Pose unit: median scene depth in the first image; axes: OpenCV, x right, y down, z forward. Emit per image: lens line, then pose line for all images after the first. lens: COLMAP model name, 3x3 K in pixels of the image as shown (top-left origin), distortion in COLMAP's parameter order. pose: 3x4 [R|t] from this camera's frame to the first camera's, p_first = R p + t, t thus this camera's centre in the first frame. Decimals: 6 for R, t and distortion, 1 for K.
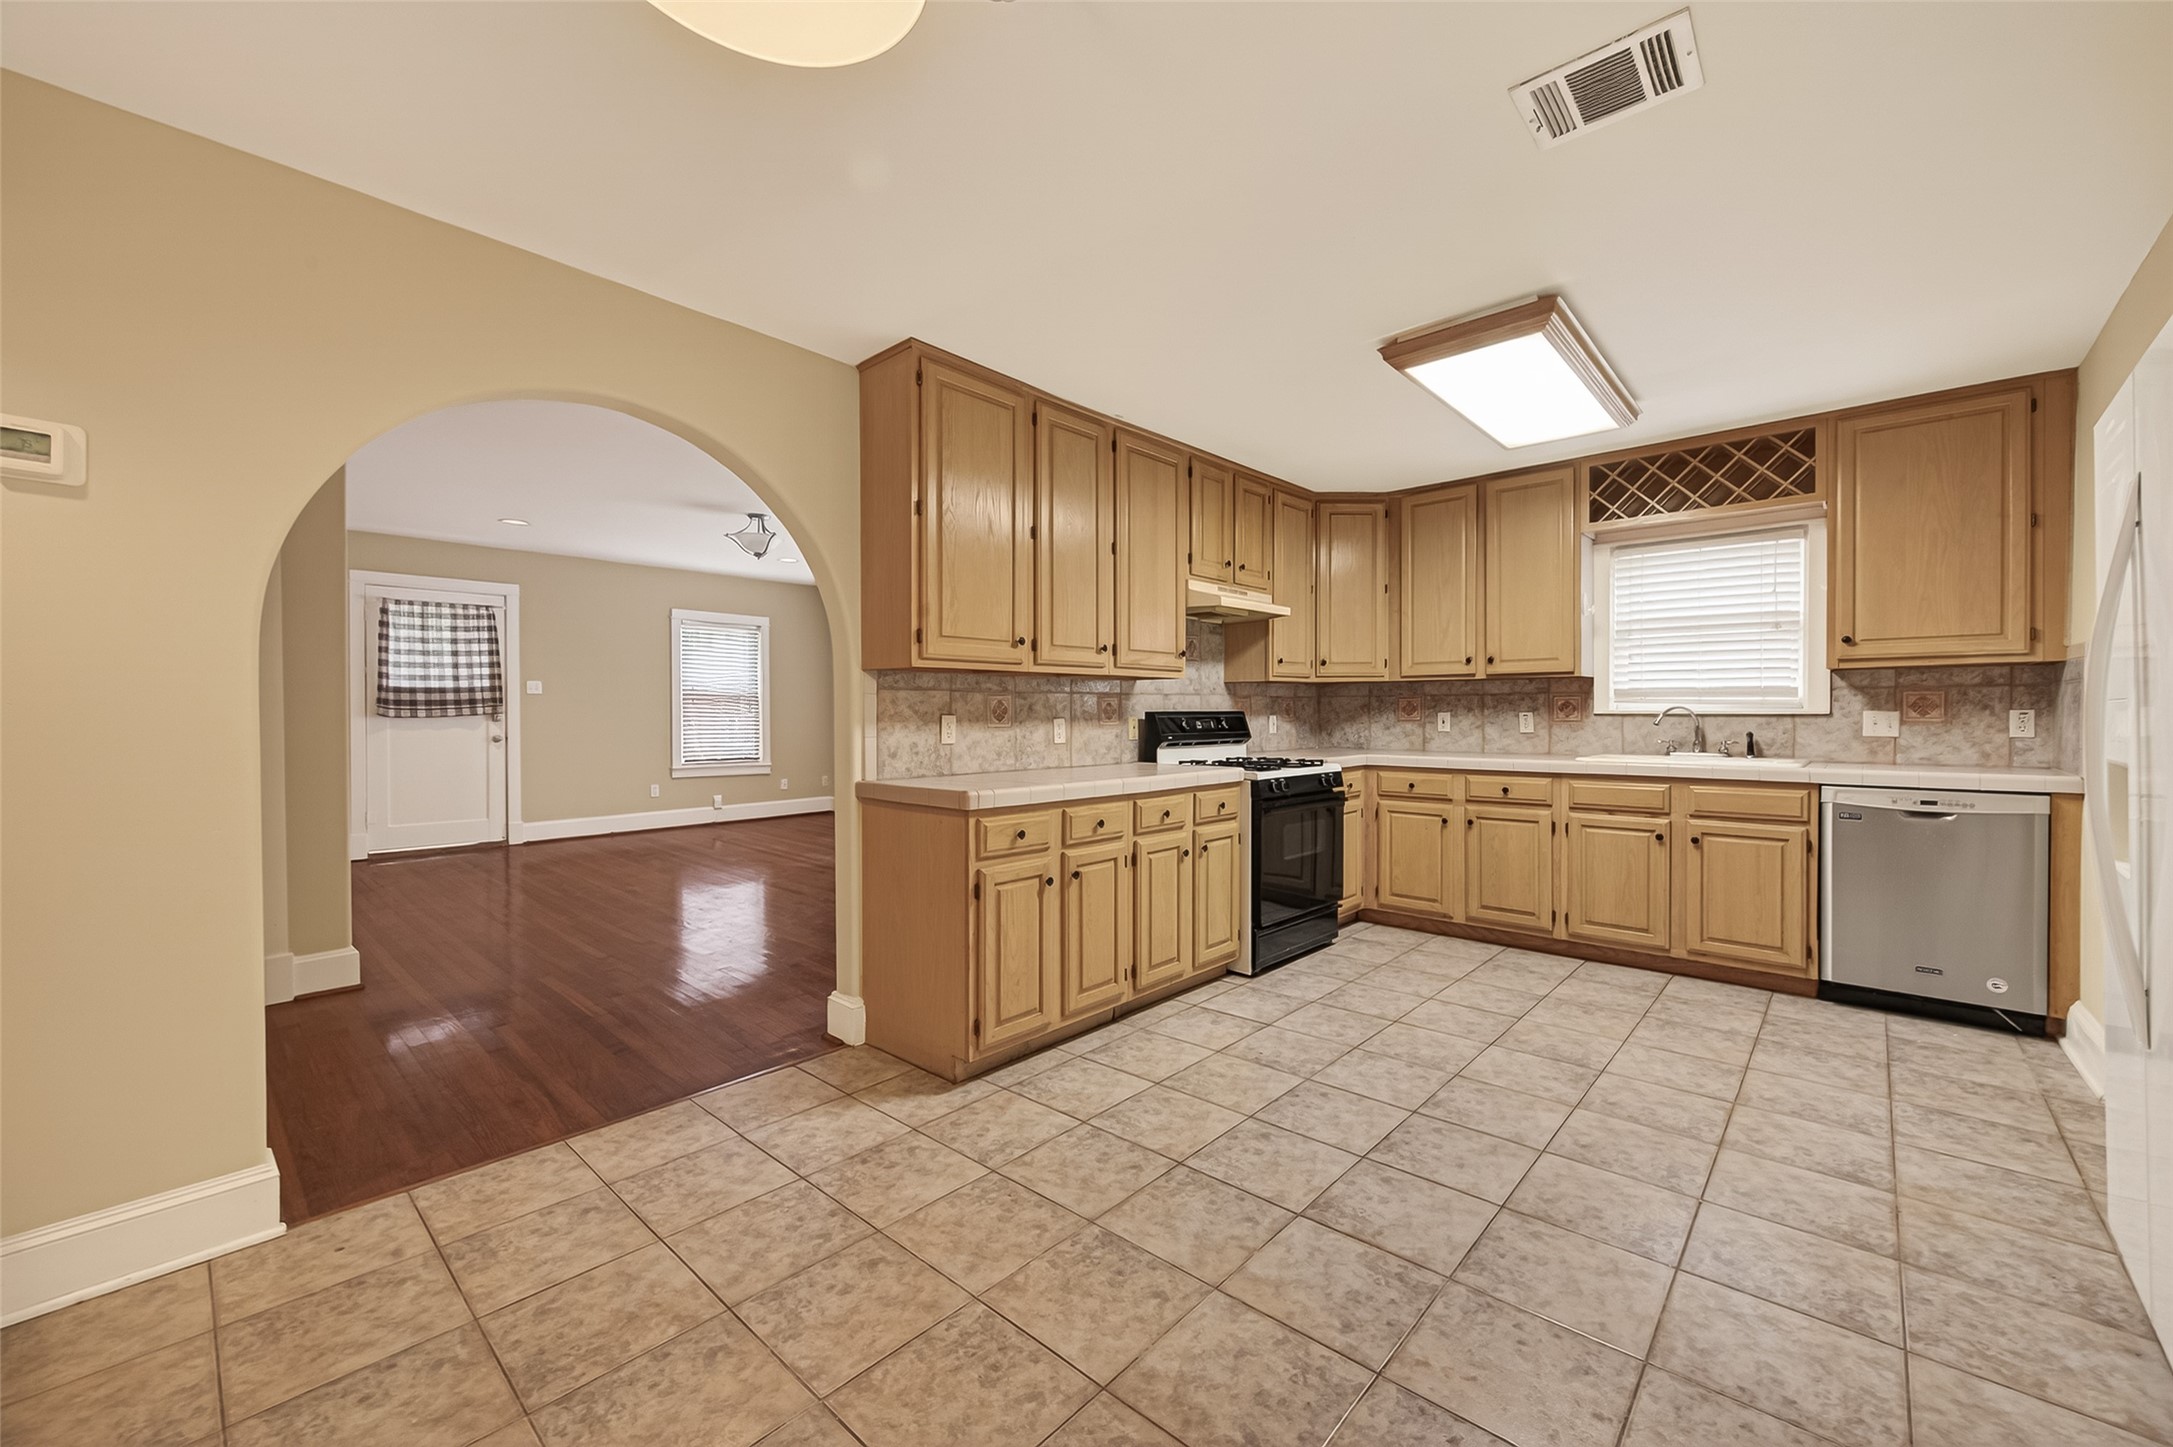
lens RADIAL K [[860.4, 0, 1112.8], [0, 860.4, 721.1], [0, 0, 1]] dist [0.000220, -0.000340]
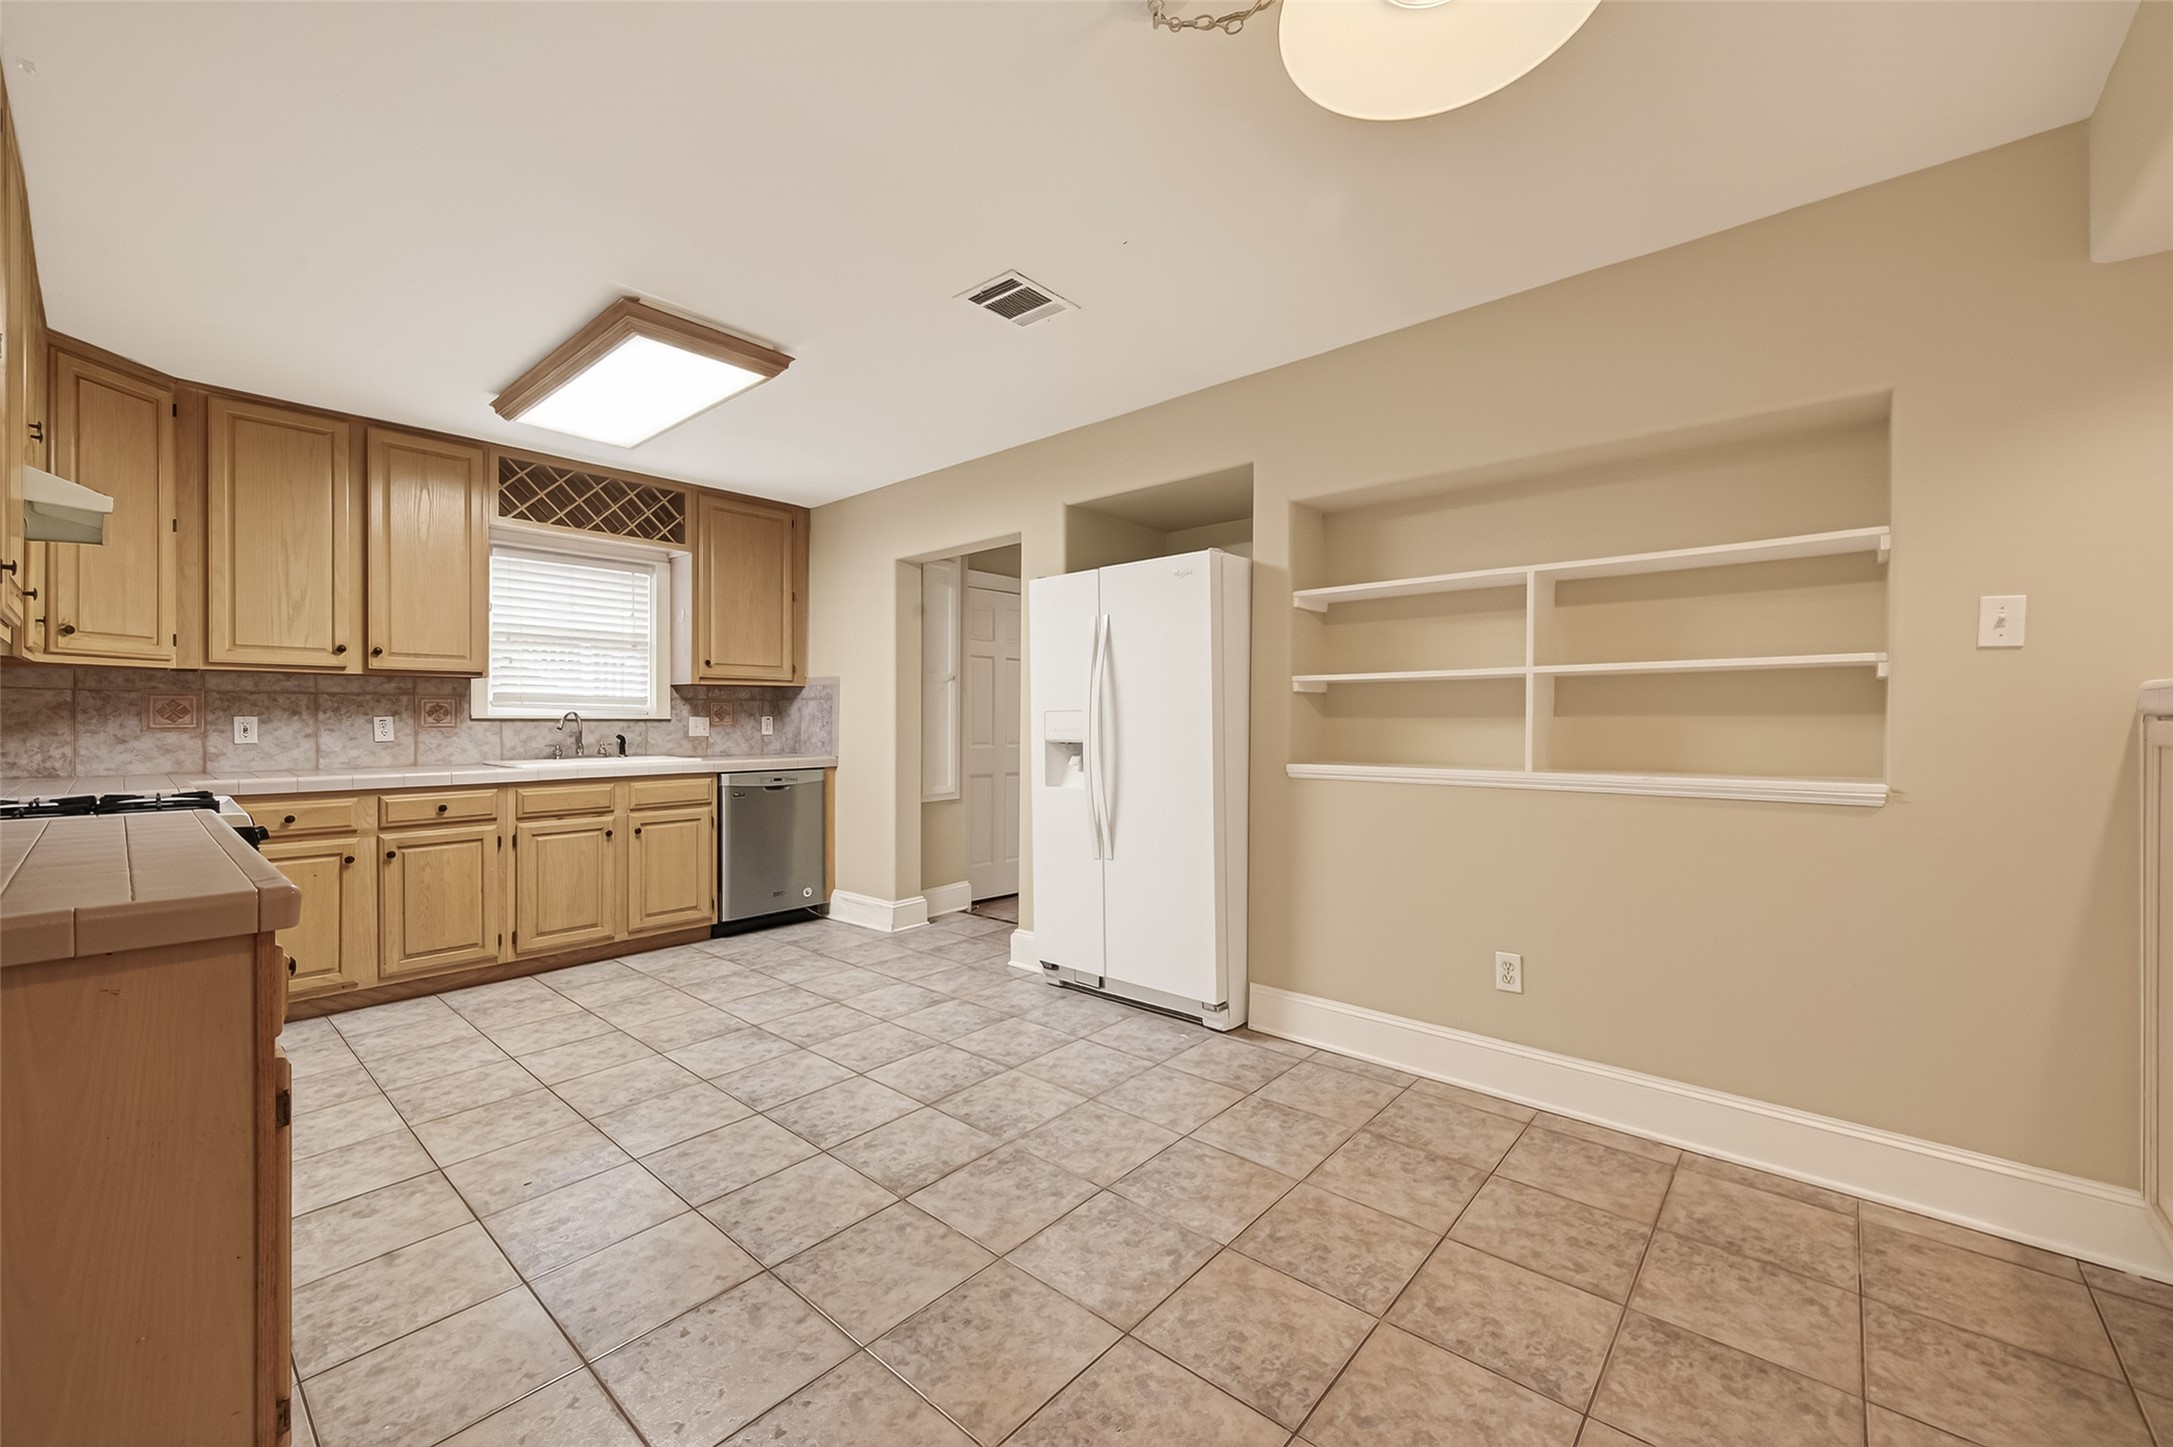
lens RADIAL K [[842.4, 0, 1086.1], [0, 842.4, 722.9], [0, 0, 1]] dist [0.001395, -0.000176]
pose [[-0.009429, -0.002098, 0.999953, -0.463174], [0.009795, 0.999950, 0.002190, 0.000515], [-0.999908, 0.009816, -0.009408, 0.454732]]
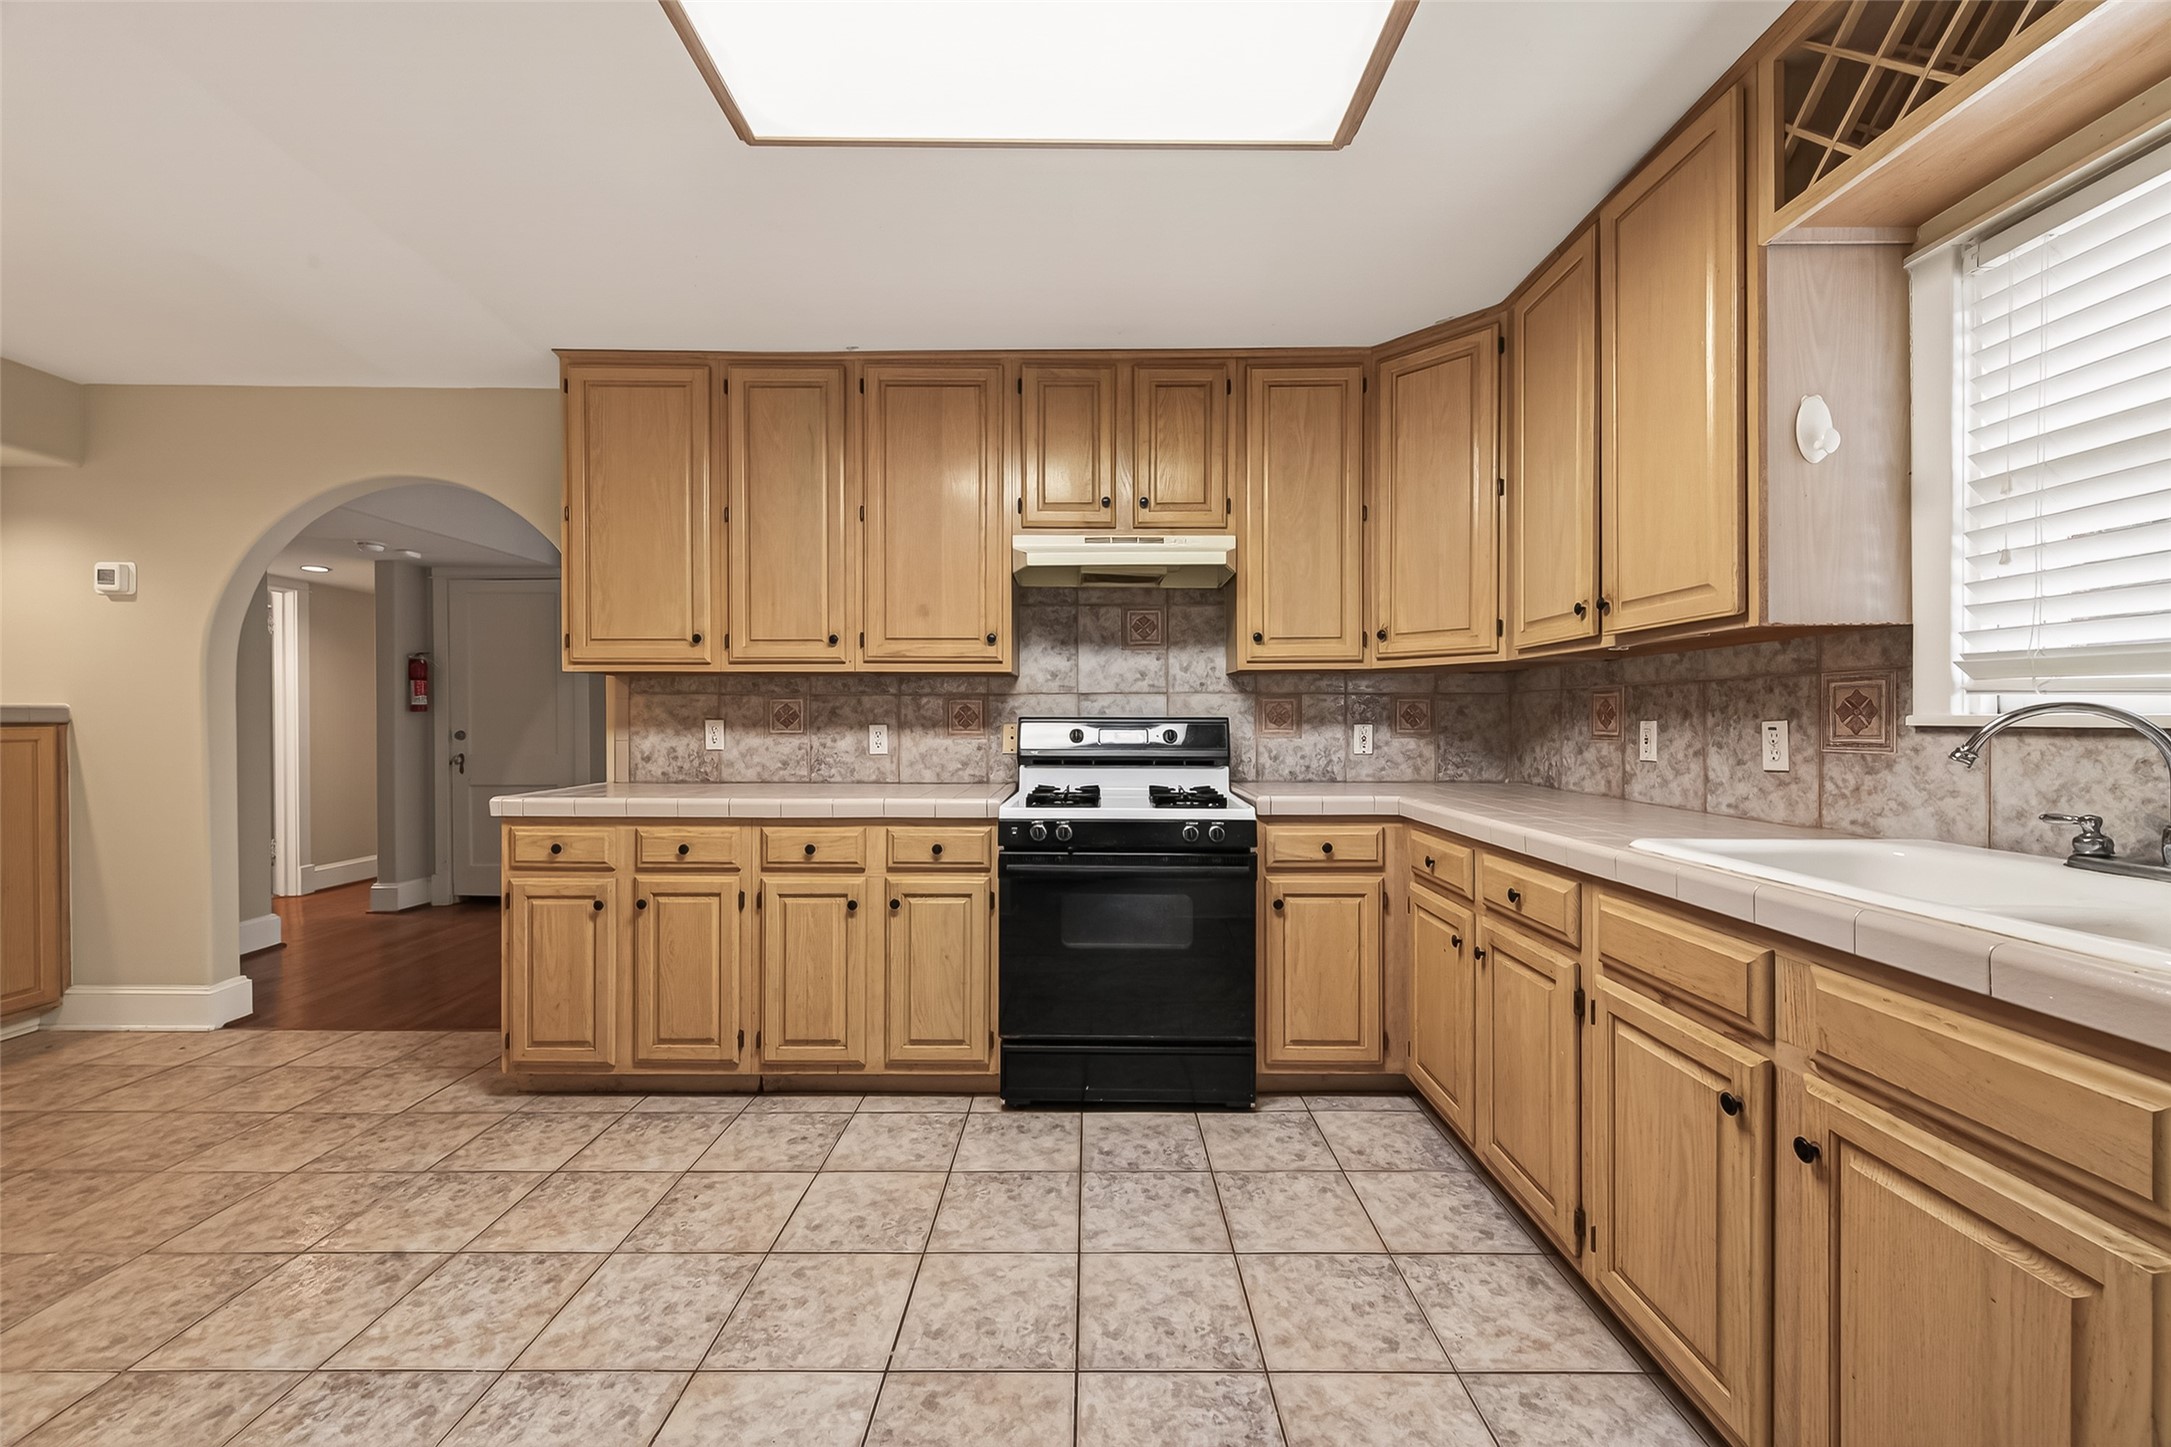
lens RADIAL K [[873.0, 0, 1101.6], [0, 873.0, 725.0], [0, 0, 1]] dist [0.001977, -0.000817]
pose [[0.661115, 0.009154, -0.750229, 0.797033], [-0.011314, 0.999934, 0.002231, -0.008096], [0.750199, 0.007014, 0.661174, 0.659239]]
